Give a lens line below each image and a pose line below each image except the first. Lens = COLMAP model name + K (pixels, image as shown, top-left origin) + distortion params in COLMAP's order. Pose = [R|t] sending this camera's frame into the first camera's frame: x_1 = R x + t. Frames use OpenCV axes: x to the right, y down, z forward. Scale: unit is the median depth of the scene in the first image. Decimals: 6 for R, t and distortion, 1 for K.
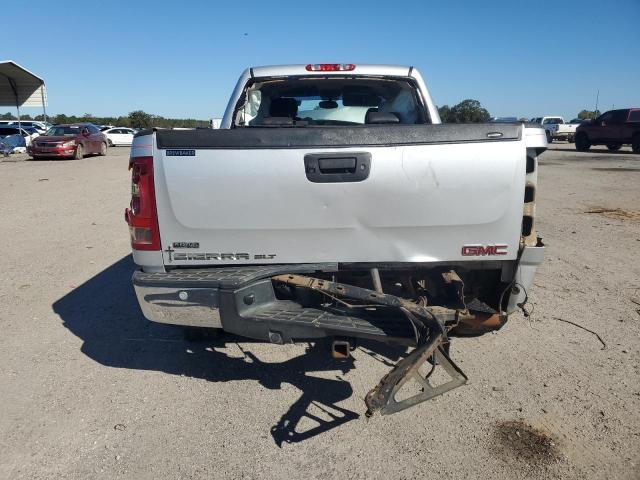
lens RADIAL K [[477.6, 0, 322.6], [0, 477.6, 236.3], [0, 0, 1]] dist [0.004761, -0.000059]
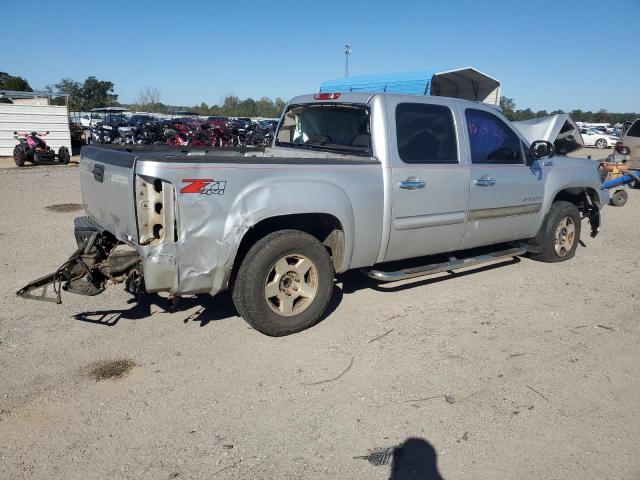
lens RADIAL K [[477.6, 0, 322.6], [0, 477.6, 236.3], [0, 0, 1]] dist [0.004761, -0.000059]
pose [[0.617715, 0.198248, -0.761003, 1.424347], [-0.193594, 0.976257, 0.097180, -0.187837], [0.762200, 0.087296, 0.641428, 0.387826]]
